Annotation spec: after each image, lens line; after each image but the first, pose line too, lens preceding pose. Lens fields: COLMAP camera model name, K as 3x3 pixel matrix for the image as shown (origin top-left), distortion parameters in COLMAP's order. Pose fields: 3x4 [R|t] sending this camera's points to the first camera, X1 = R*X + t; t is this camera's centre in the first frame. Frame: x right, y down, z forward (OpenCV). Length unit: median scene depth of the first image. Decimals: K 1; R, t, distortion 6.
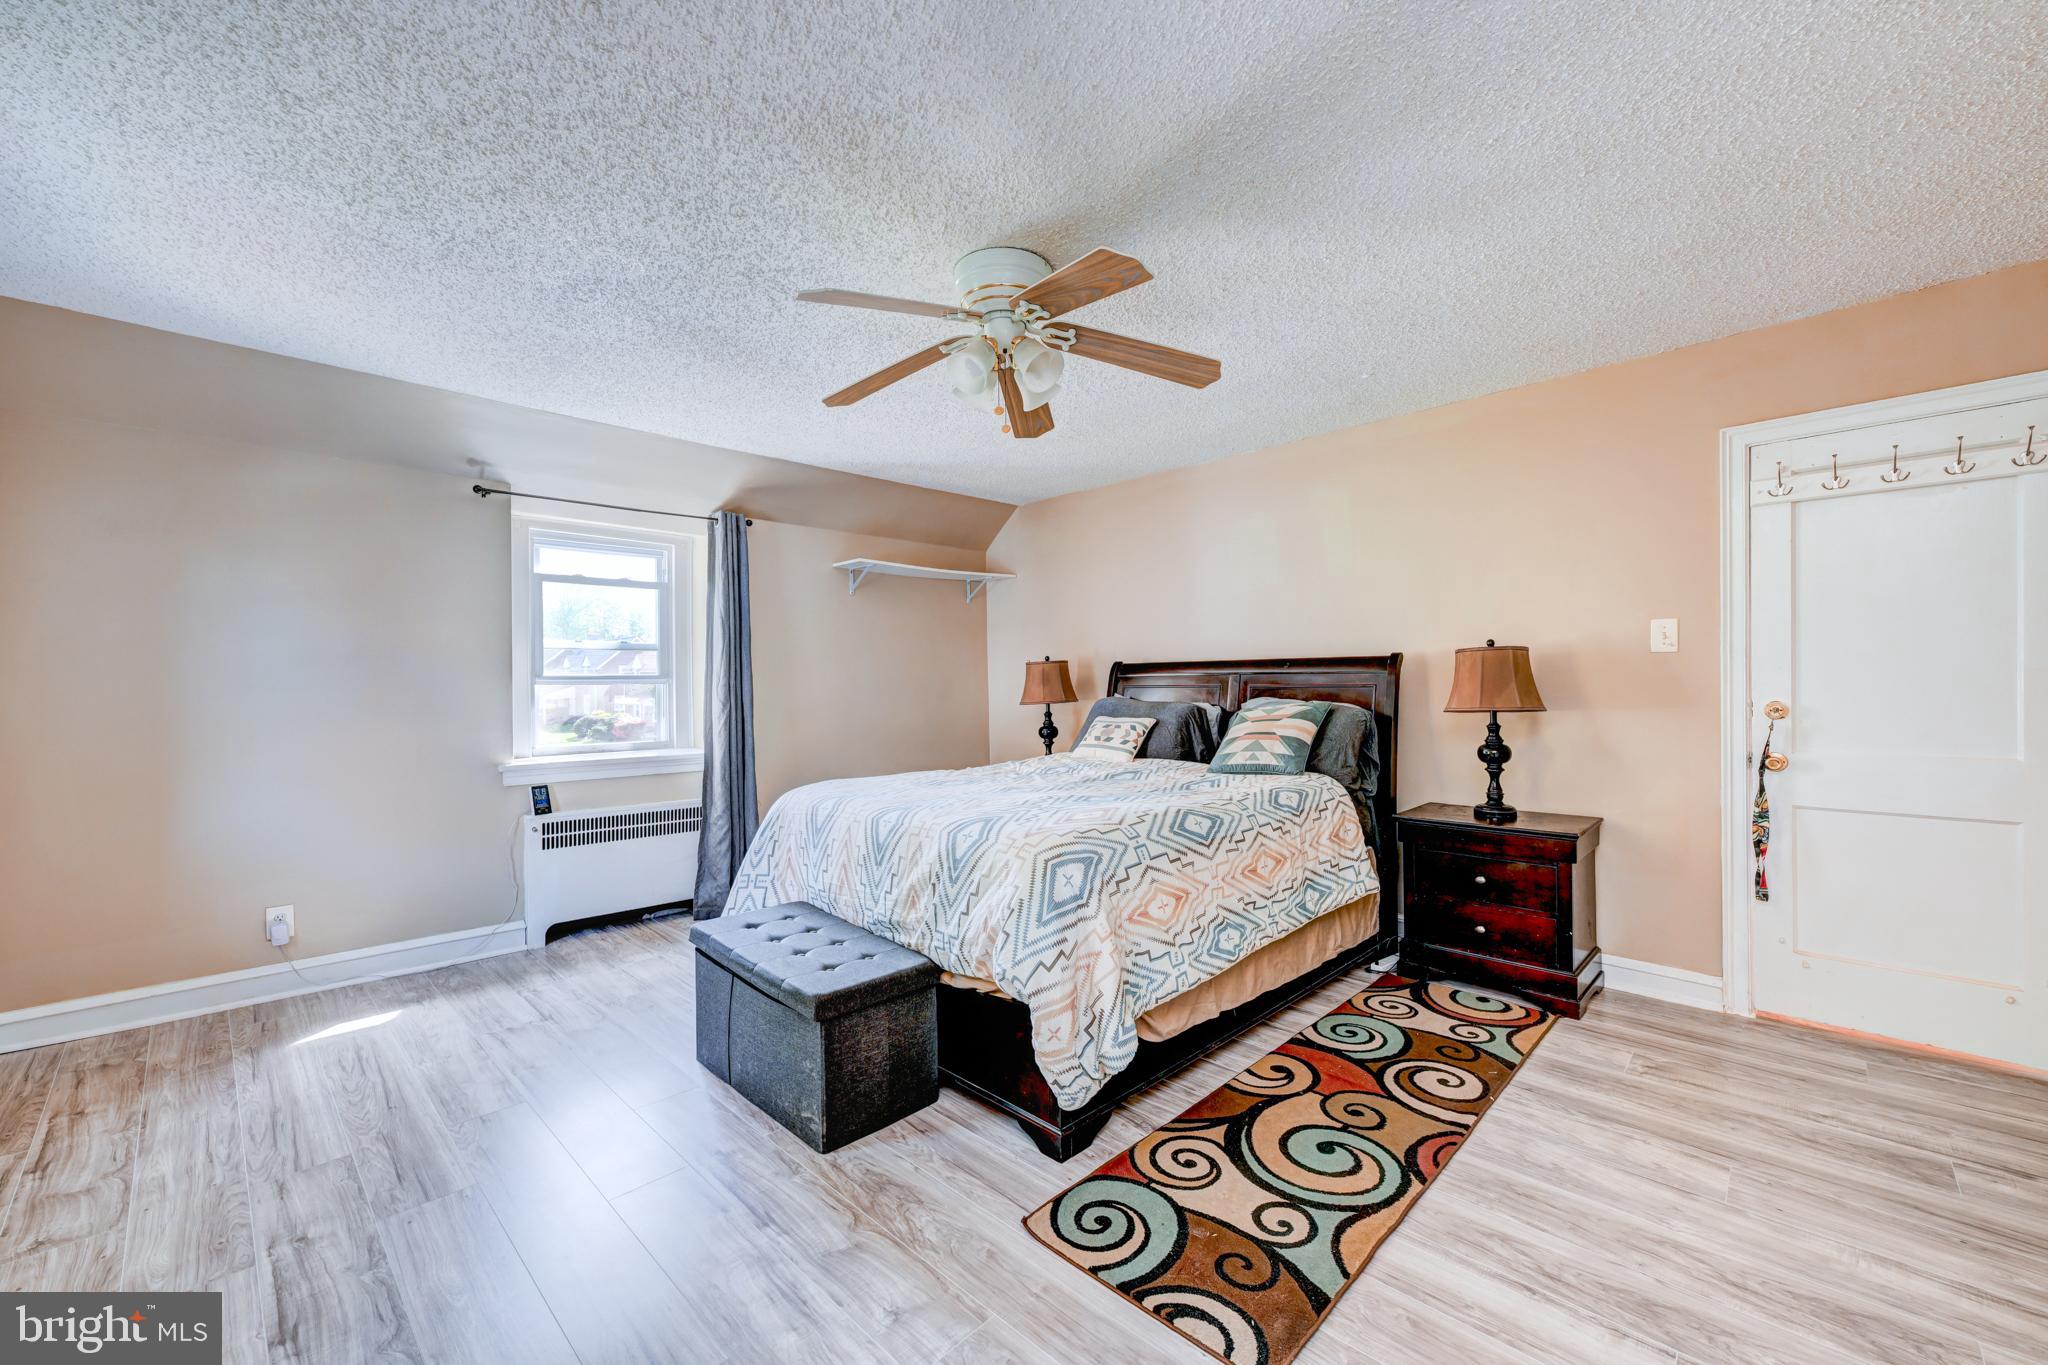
lens RADIAL K [[811.4, 0, 1024.0], [0, 811.4, 682.5], [0, 0, 1]] dist [0.000334, 0.000211]
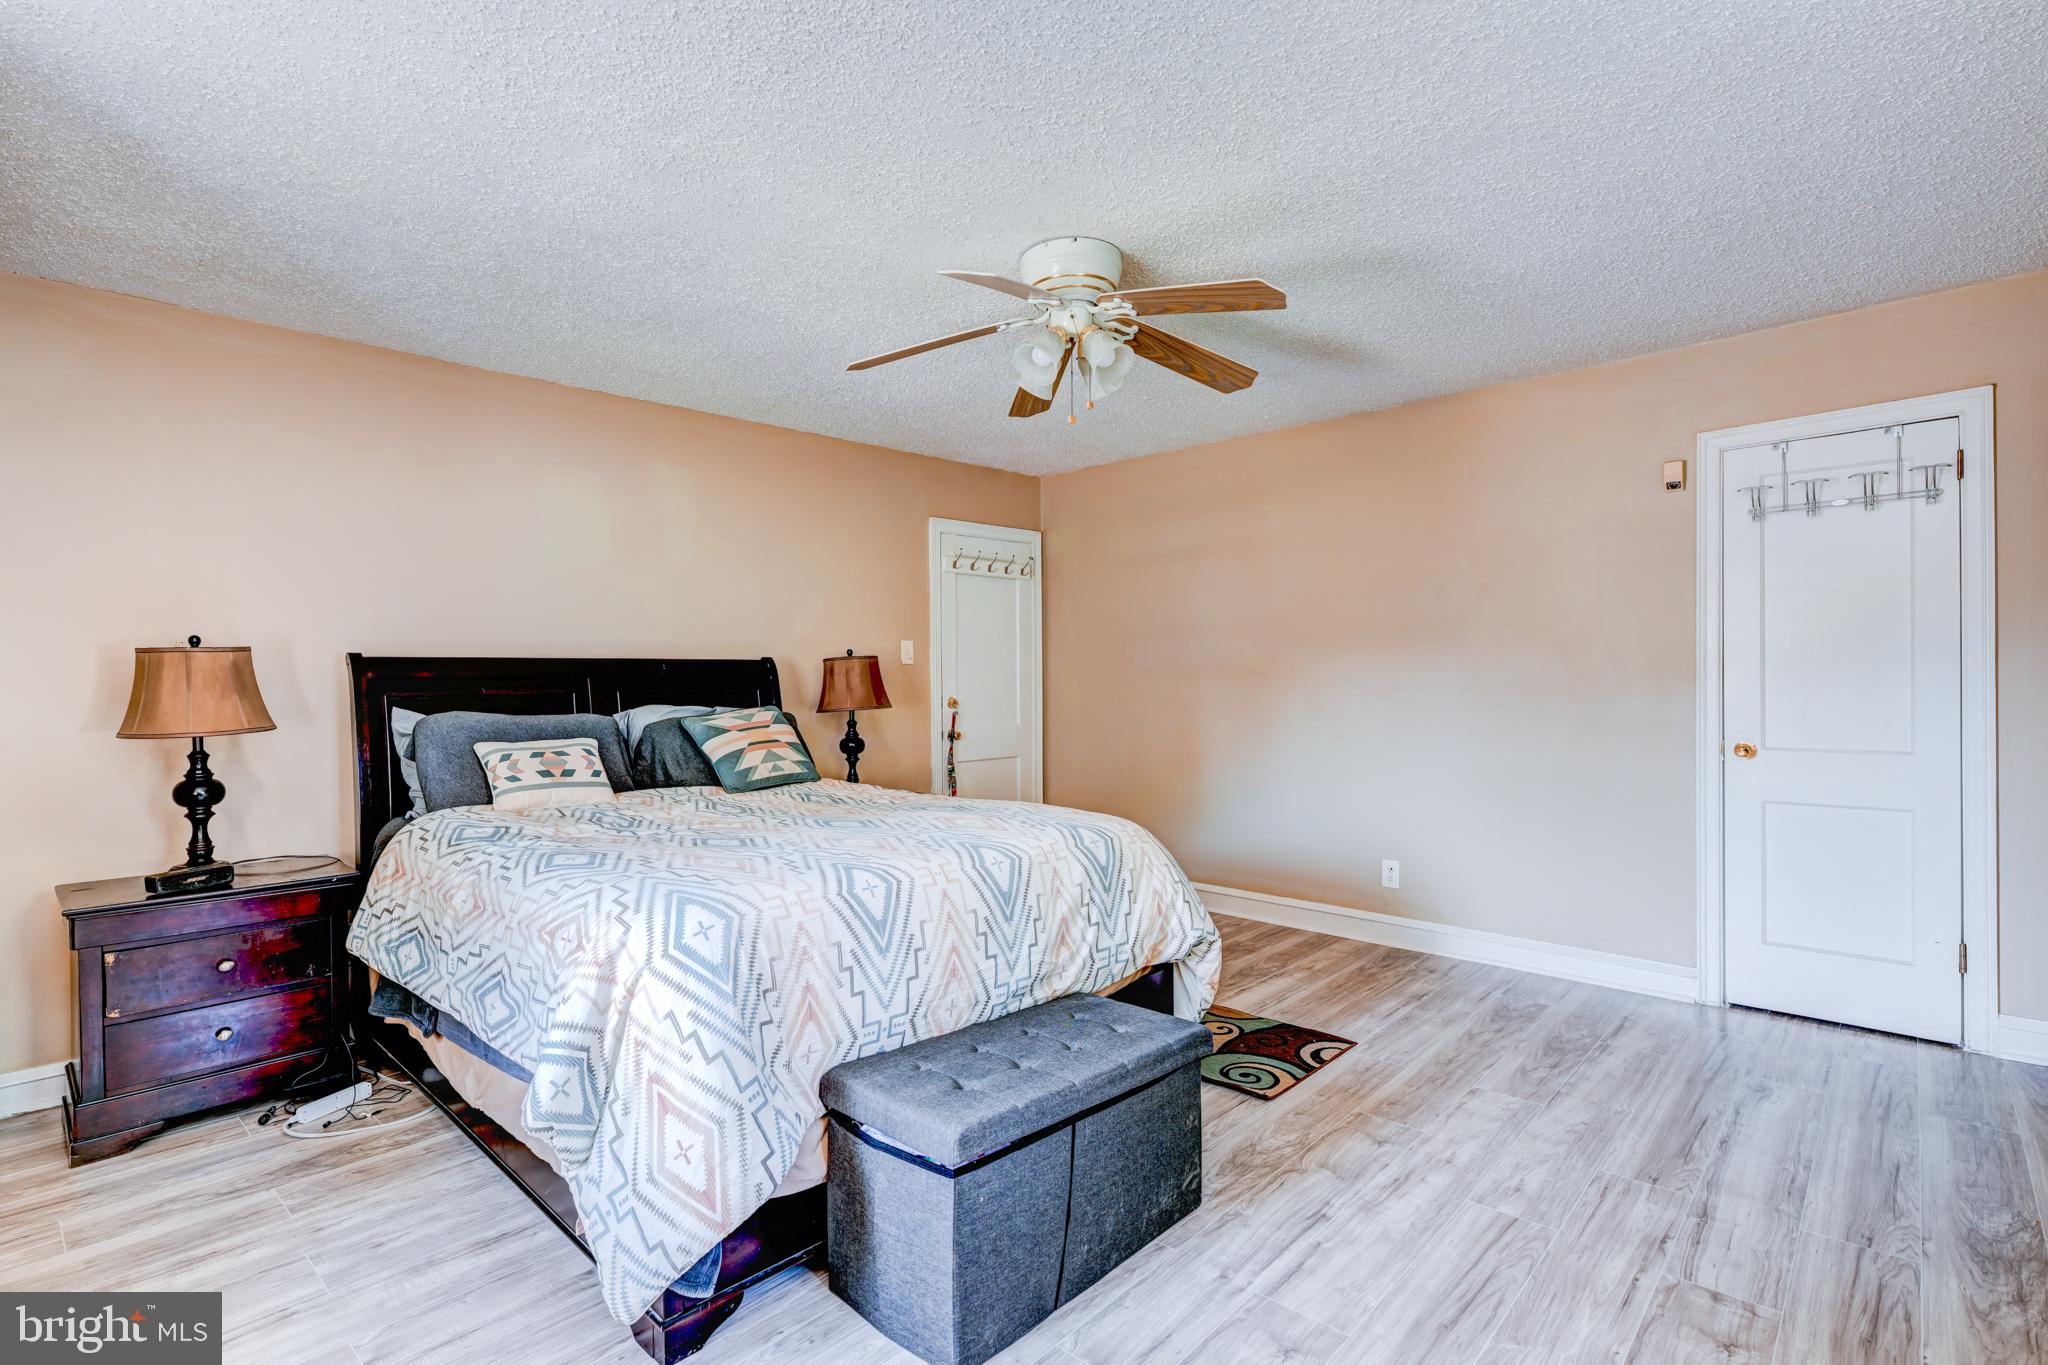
lens RADIAL K [[970.5, 0, 1024.0], [0, 970.5, 682.5], [0, 0, 1]] dist [0.000193, -0.000315]
pose [[-0.024235, 0.005549, 0.999691, -0.953934], [0.011696, 0.999918, -0.005267, 0.005894], [-0.999638, 0.011564, -0.024298, 0.877544]]
